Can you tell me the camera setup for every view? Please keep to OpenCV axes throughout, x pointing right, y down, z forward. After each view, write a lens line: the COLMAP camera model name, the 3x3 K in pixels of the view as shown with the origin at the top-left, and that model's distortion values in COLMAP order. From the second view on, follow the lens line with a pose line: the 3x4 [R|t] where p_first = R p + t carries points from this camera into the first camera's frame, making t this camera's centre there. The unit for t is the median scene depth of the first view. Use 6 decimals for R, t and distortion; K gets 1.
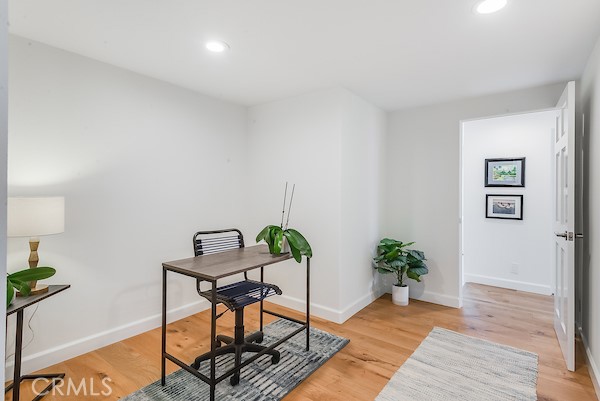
lens RADIAL K [[324.5, 0, 298.5], [0, 324.5, 196.3], [0, 0, 1]] dist [0.002414, -0.000223]
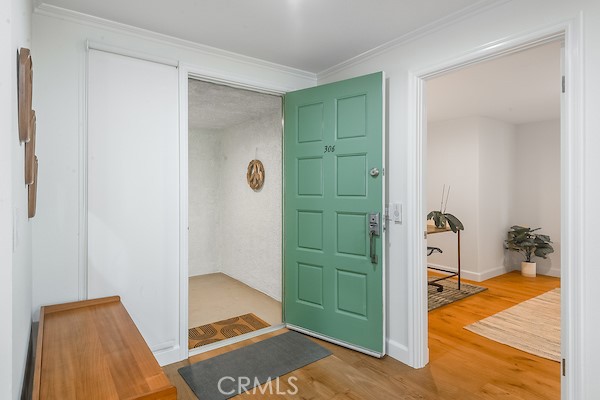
lens RADIAL K [[324.5, 0, 298.5], [0, 324.5, 195.8], [0, 0, 1]] dist [0.002414, -0.000223]
pose [[0.947388, -0.001672, -0.320083, -0.145118], [0.004489, 0.999957, 0.008063, -0.003371], [0.320055, -0.009075, 0.947355, -0.535572]]
